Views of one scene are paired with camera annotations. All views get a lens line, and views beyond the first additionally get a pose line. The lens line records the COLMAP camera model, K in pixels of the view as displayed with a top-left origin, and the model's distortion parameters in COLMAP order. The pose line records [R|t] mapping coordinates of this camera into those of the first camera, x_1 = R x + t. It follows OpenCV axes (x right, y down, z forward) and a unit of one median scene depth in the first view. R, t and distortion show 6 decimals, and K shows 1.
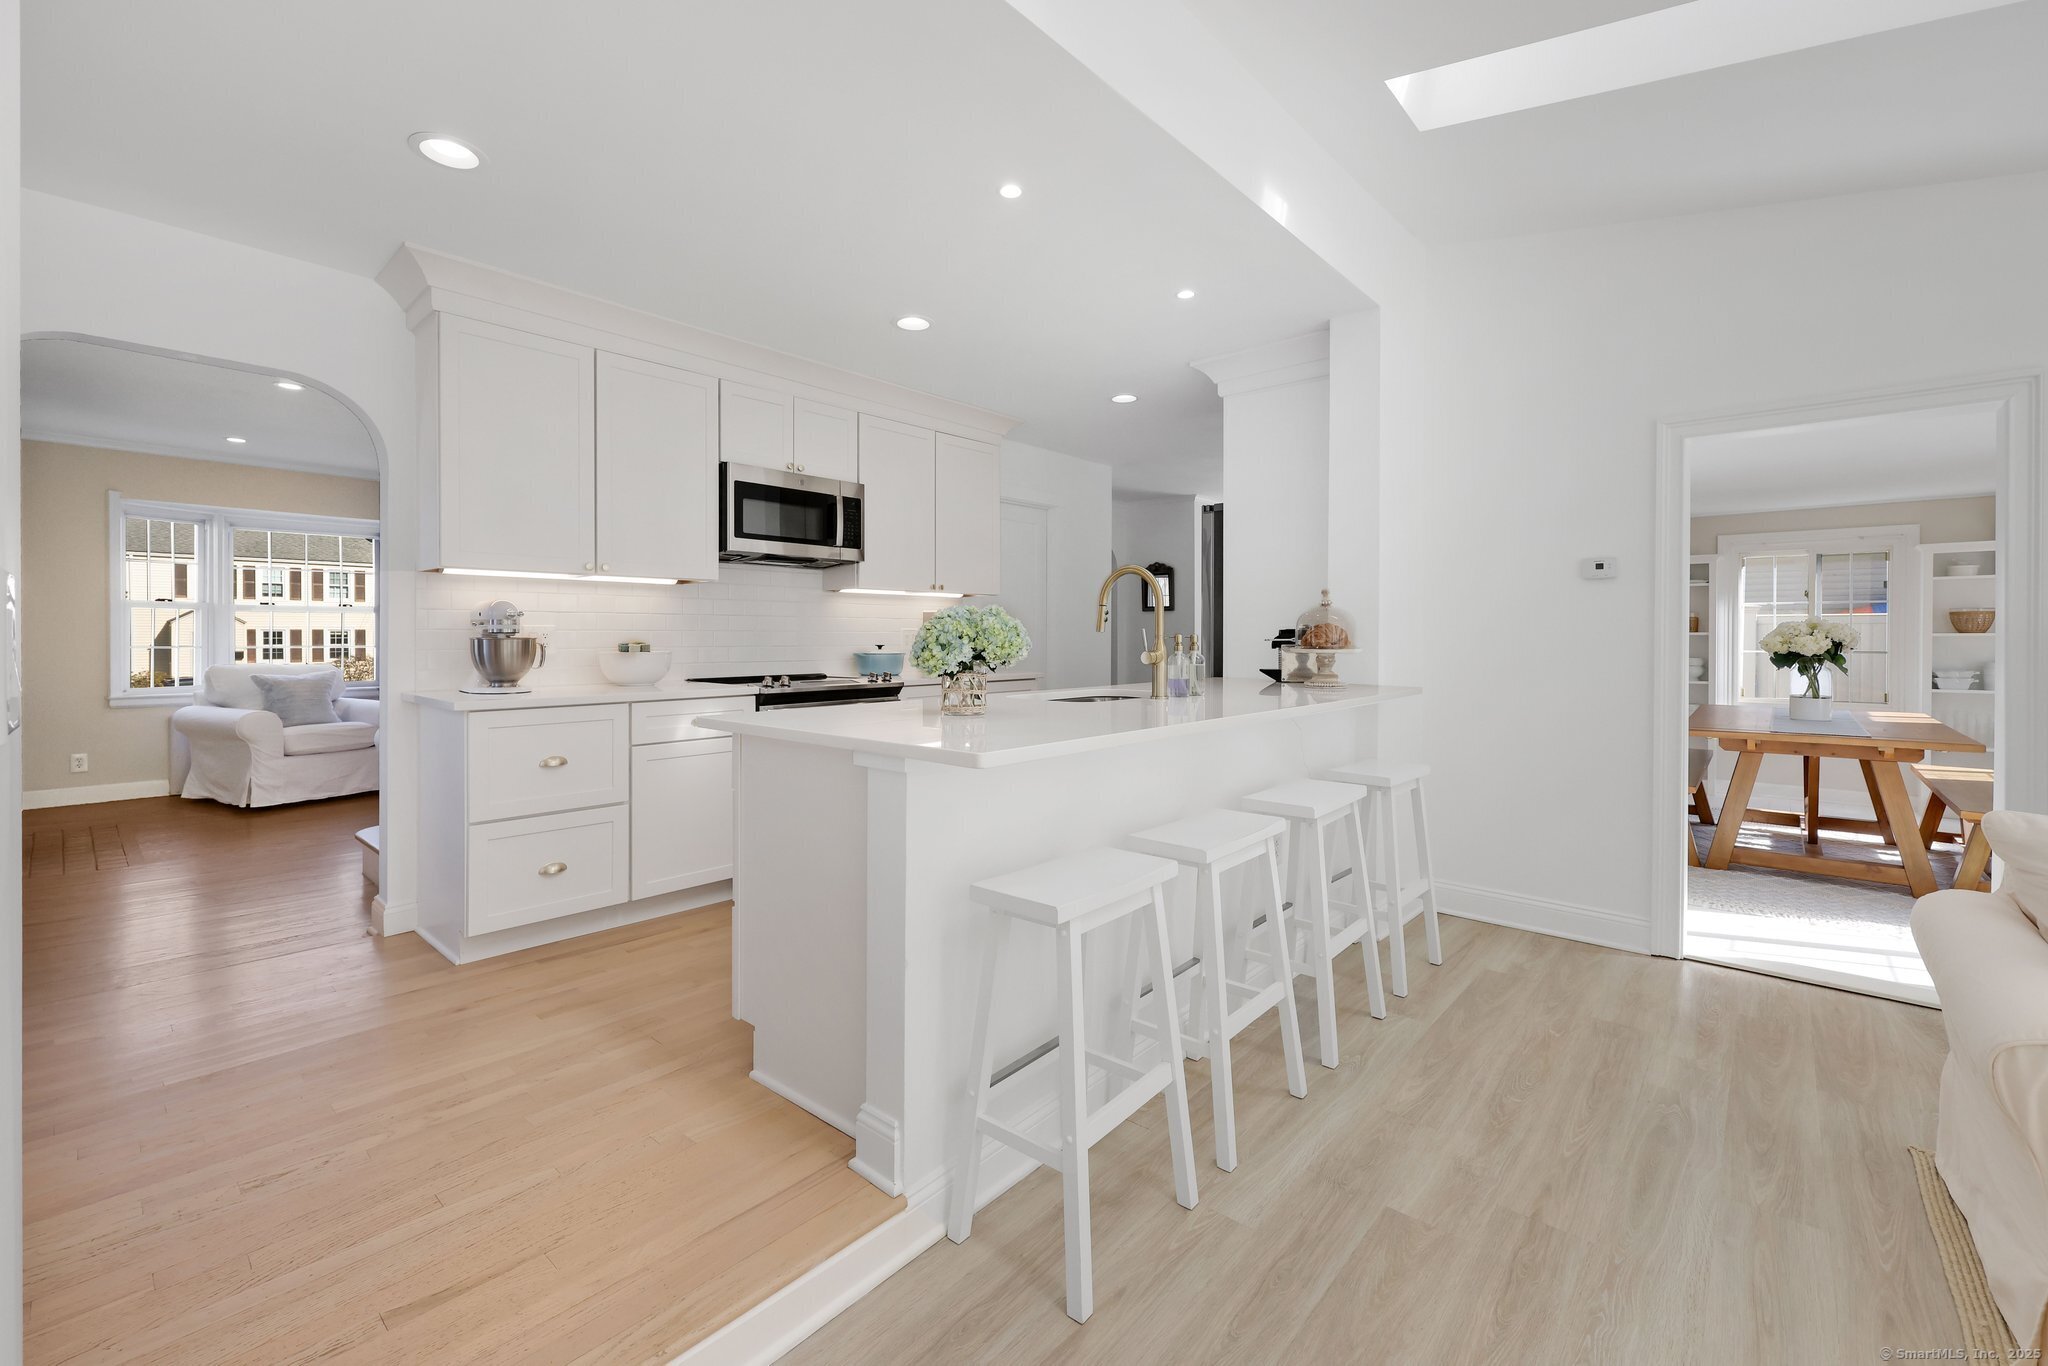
lens RADIAL K [[851.9, 0, 1040.1], [0, 851.9, 644.0], [0, 0, 1]] dist [-0.003288, -0.000341]
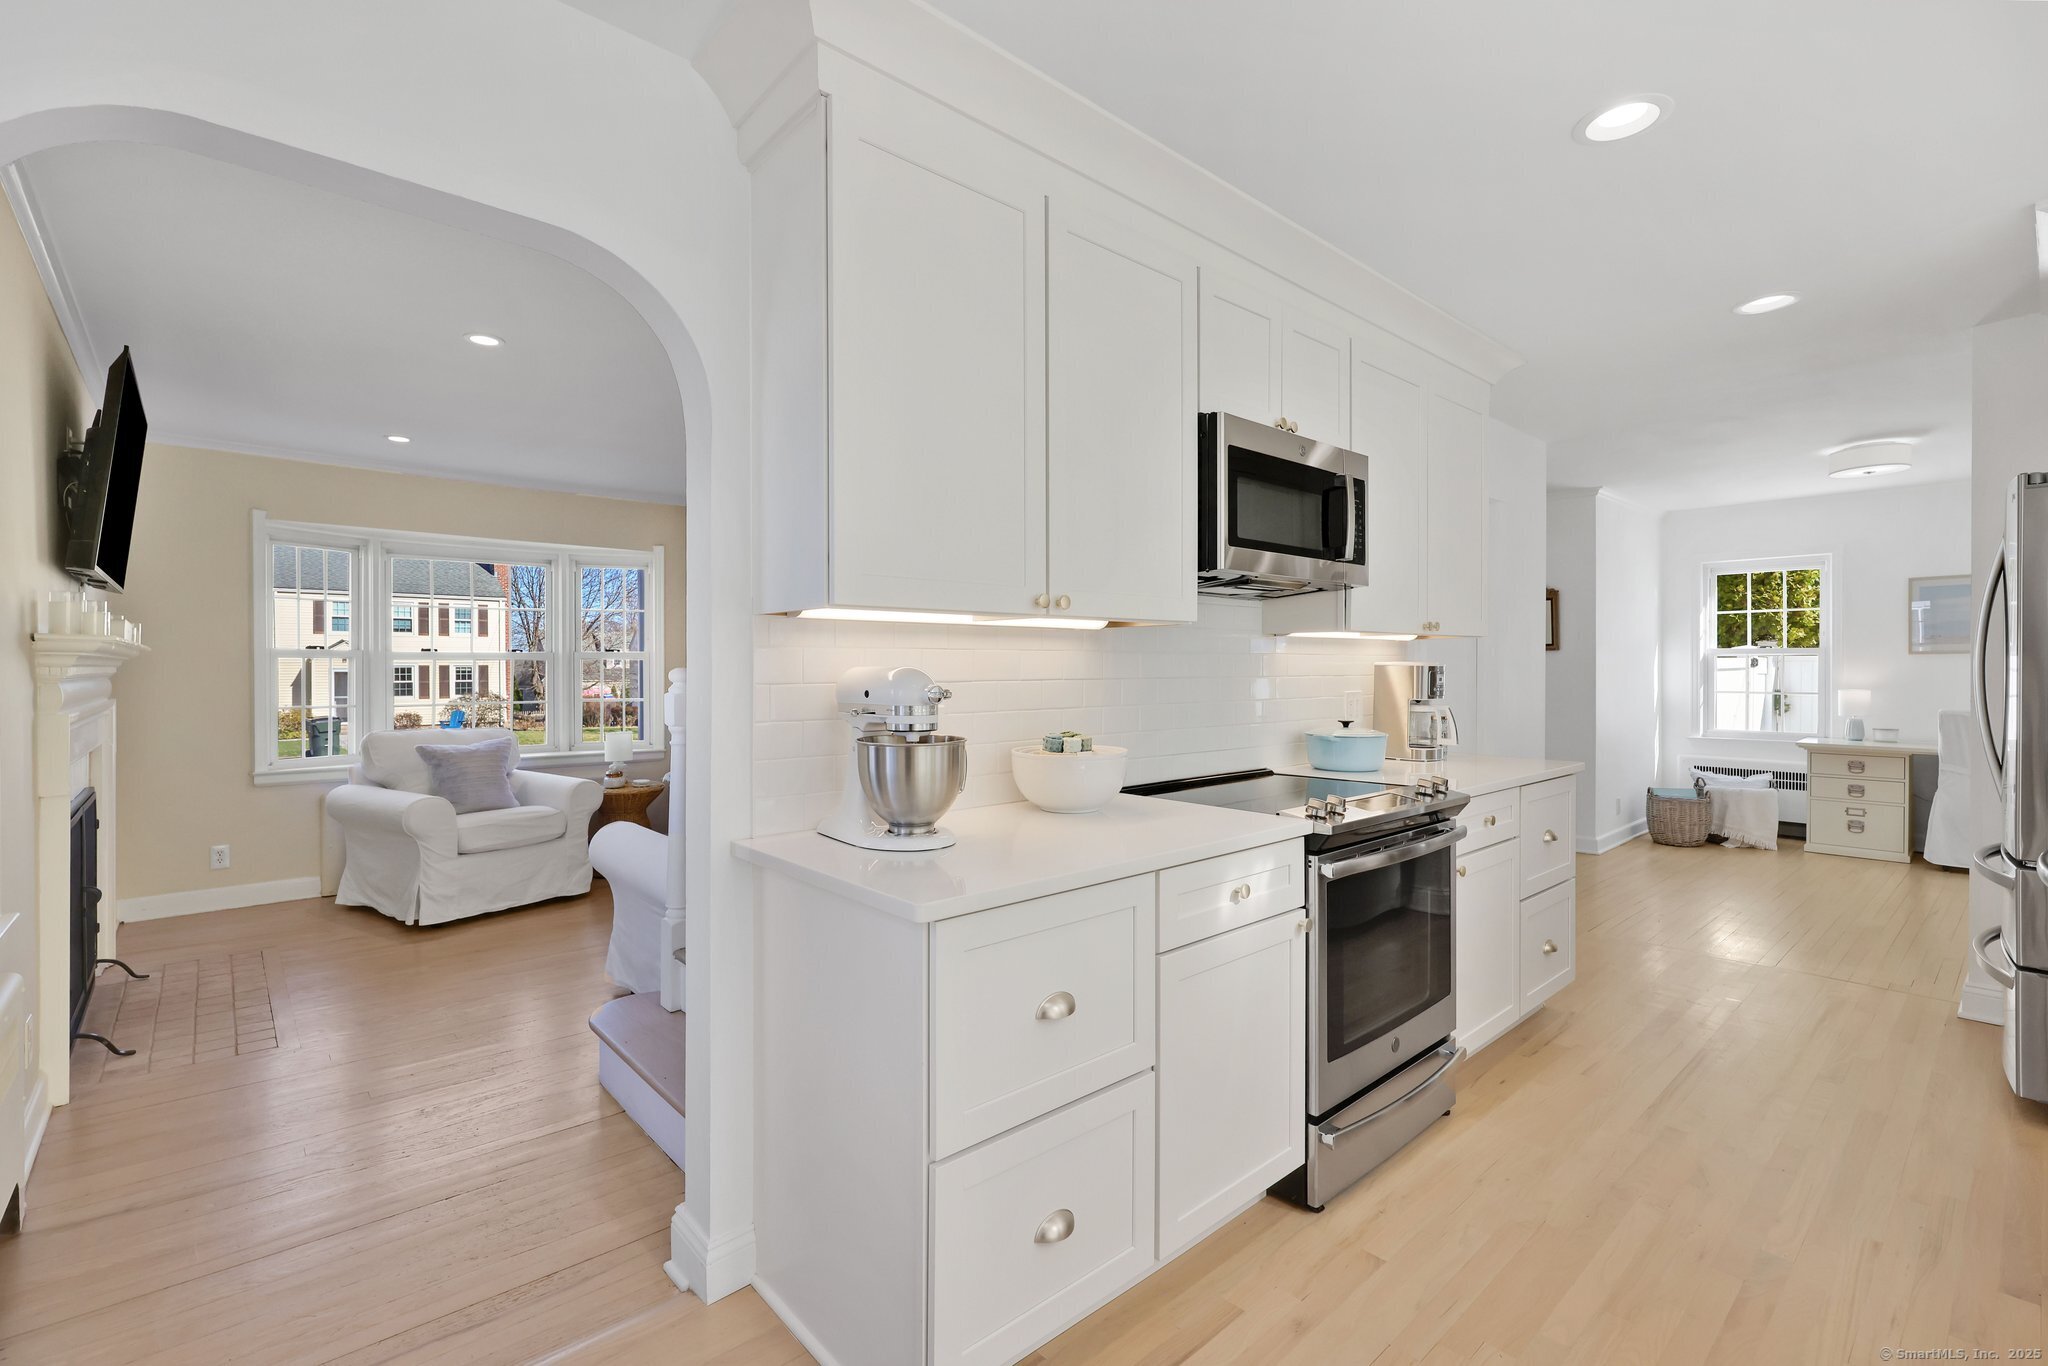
lens RADIAL K [[913.4, 0, 1018.9], [0, 913.4, 674.2], [0, 0, 1]] dist [0.001427, -0.000813]
pose [[0.990579, -0.002096, -0.136927, -0.379300], [0.001937, 0.999997, -0.001299, -0.036704], [0.136930, 0.001022, 0.990580, 0.350948]]
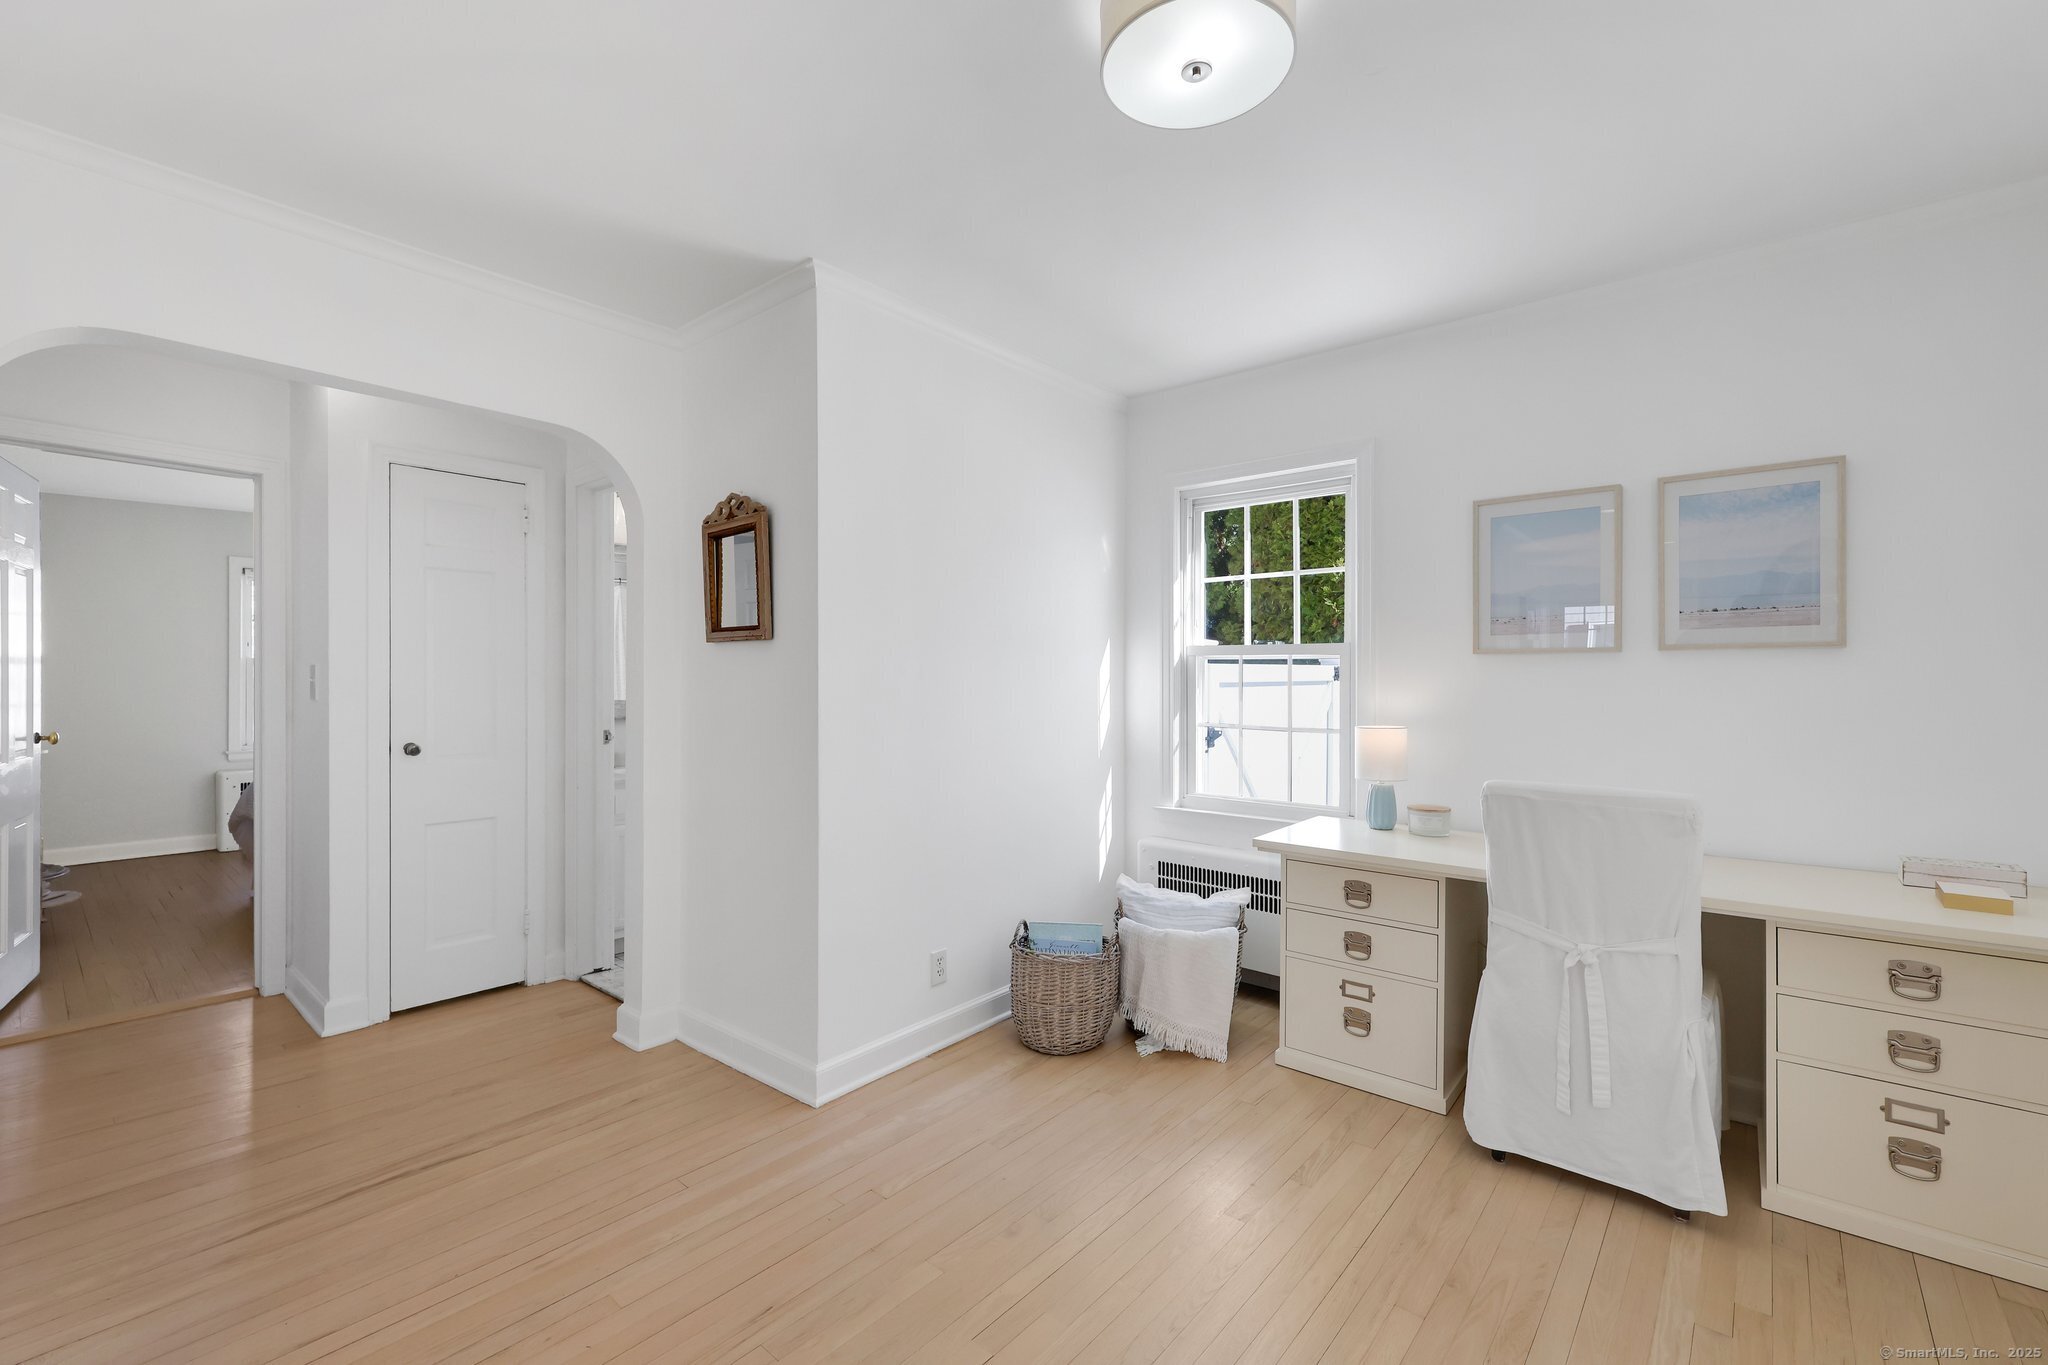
lens RADIAL K [[829.8, 0, 1056.0], [0, 829.8, 685.9], [0, 0, 1]] dist [-0.005375, 0.001060]
pose [[0.999924, 0.001598, 0.012225, 0.527283], [-0.001600, 0.999999, 0.000165, -0.042774], [-0.012225, -0.000185, 0.999925, 1.381979]]
